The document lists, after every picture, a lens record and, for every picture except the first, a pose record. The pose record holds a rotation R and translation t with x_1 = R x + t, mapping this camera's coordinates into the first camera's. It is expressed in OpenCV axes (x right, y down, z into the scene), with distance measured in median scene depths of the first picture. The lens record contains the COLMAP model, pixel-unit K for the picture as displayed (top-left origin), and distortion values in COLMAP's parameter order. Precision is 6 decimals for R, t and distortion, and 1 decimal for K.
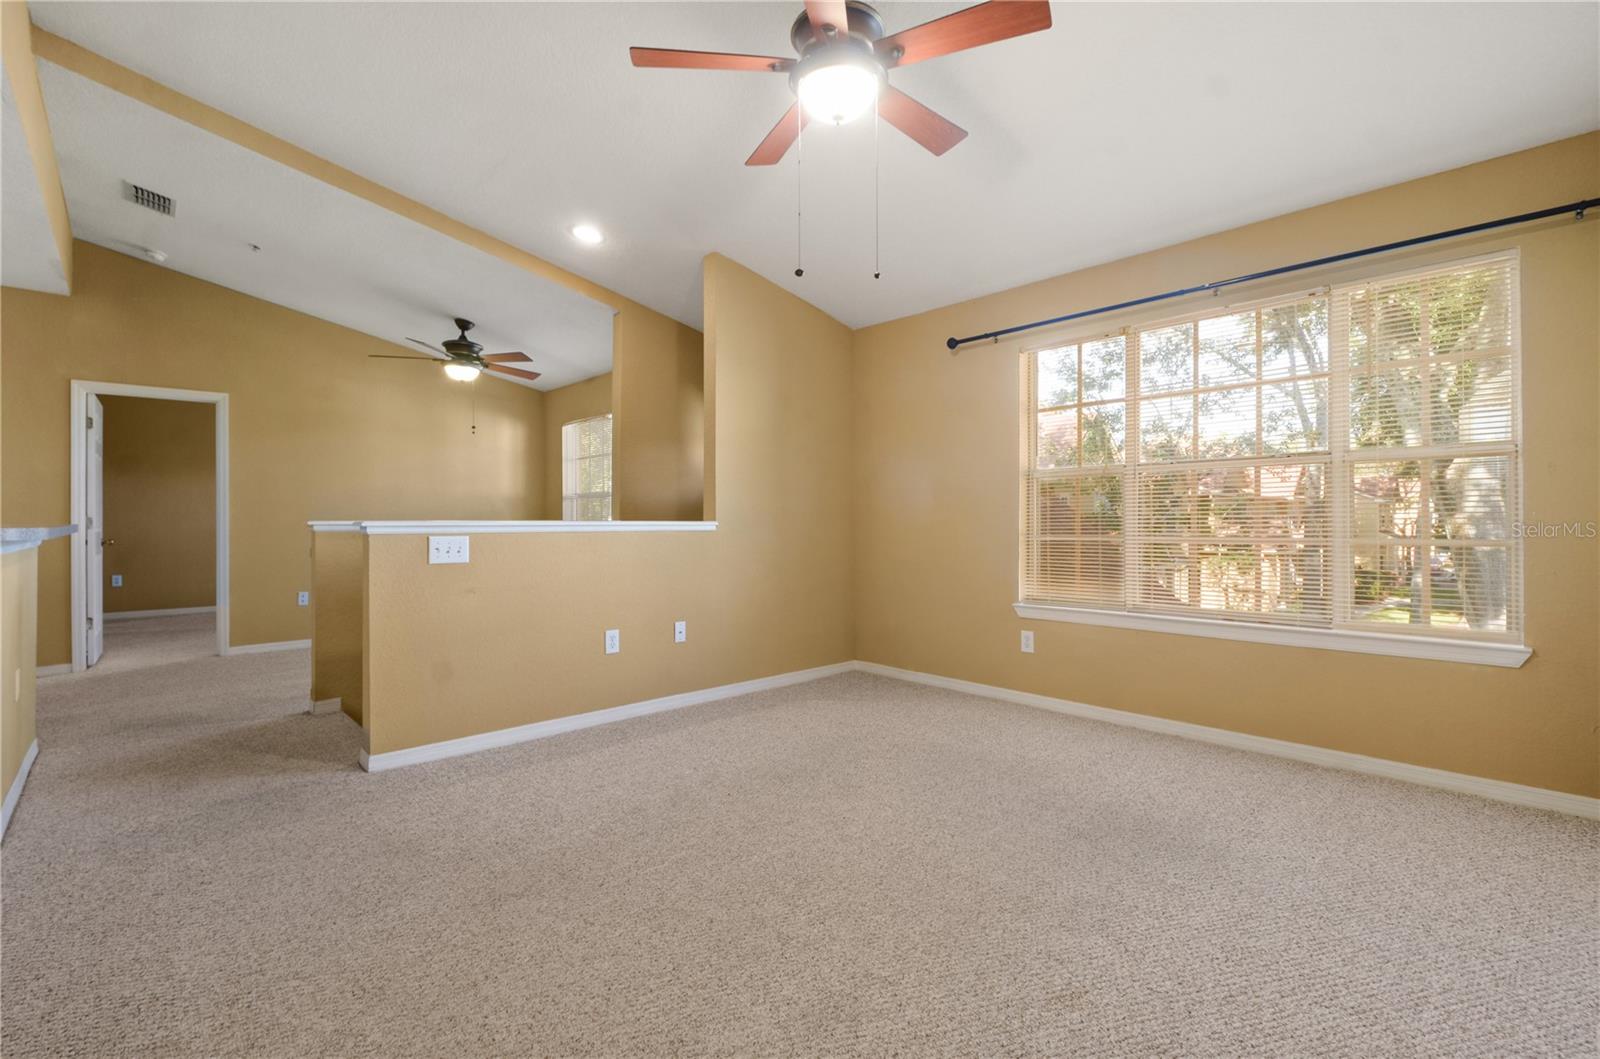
lens RADIAL K [[709.2, 0, 800.8], [0, 709.2, 528.9], [0, 0, 1]] dist [0.007987, -0.008125]
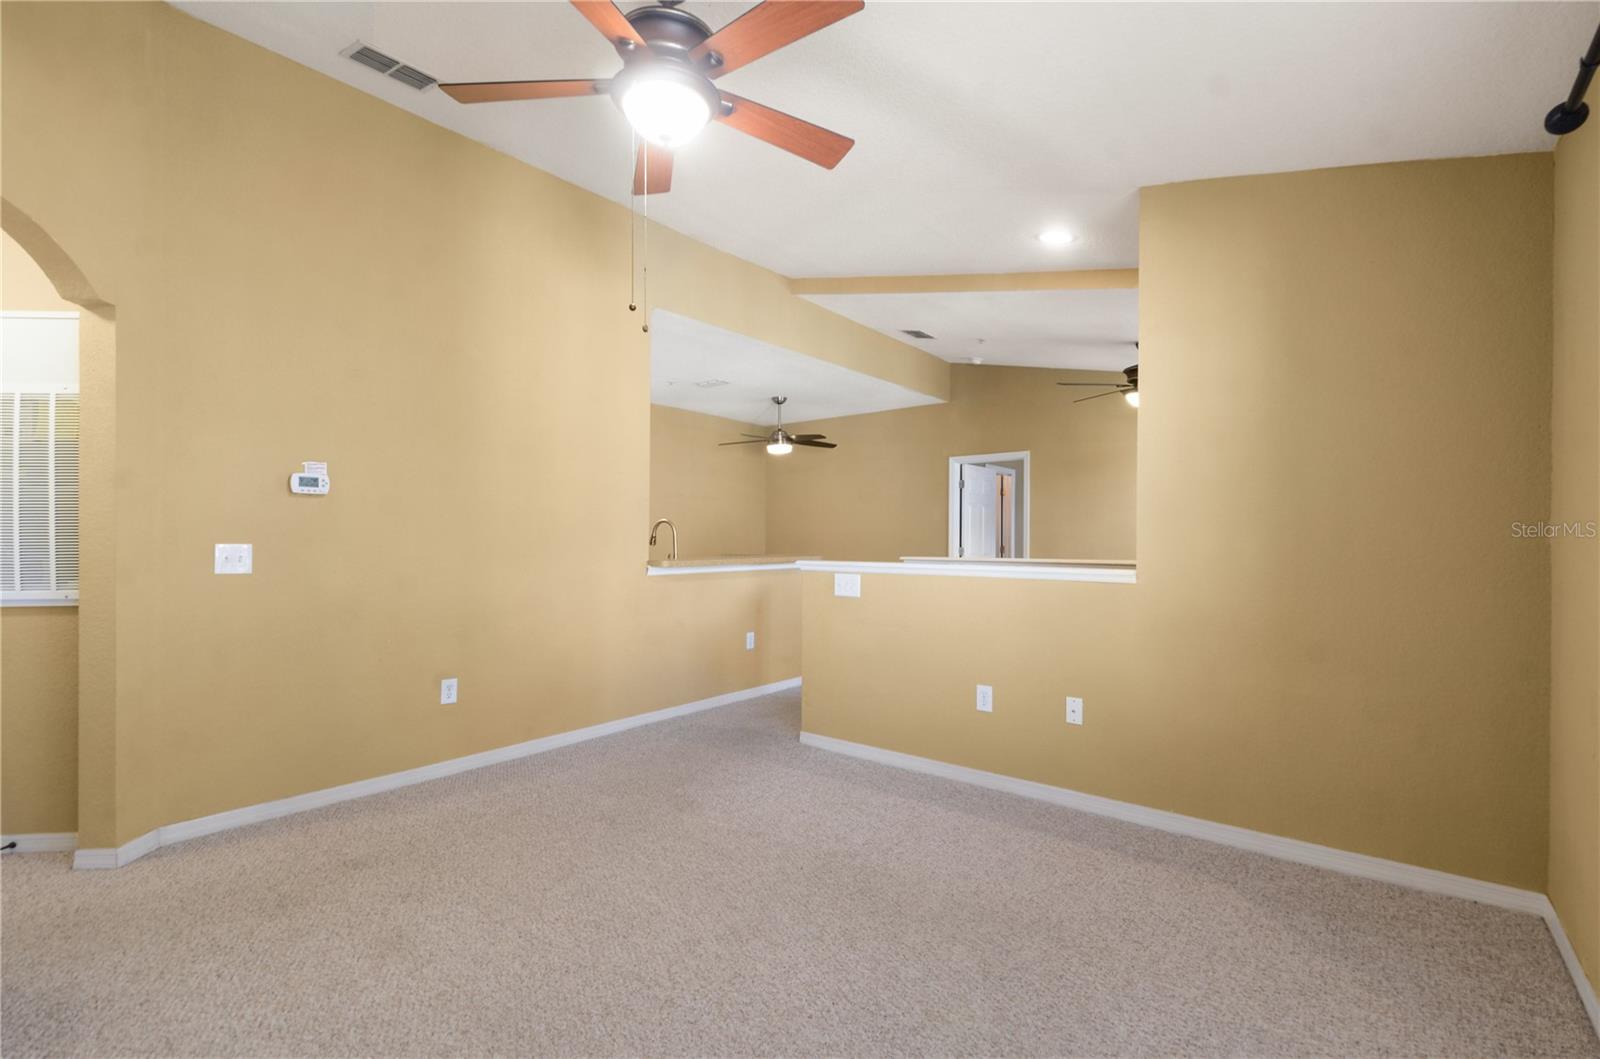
lens RADIAL K [[709.2, 0, 798.5], [0, 709.2, 535.9], [0, 0, 1]] dist [0.007987, -0.008125]
pose [[0.139050, -0.001924, -0.990283, 0.708438], [-0.012698, 0.999912, -0.003726, -0.050503], [0.990204, 0.013093, 0.139014, 0.742278]]
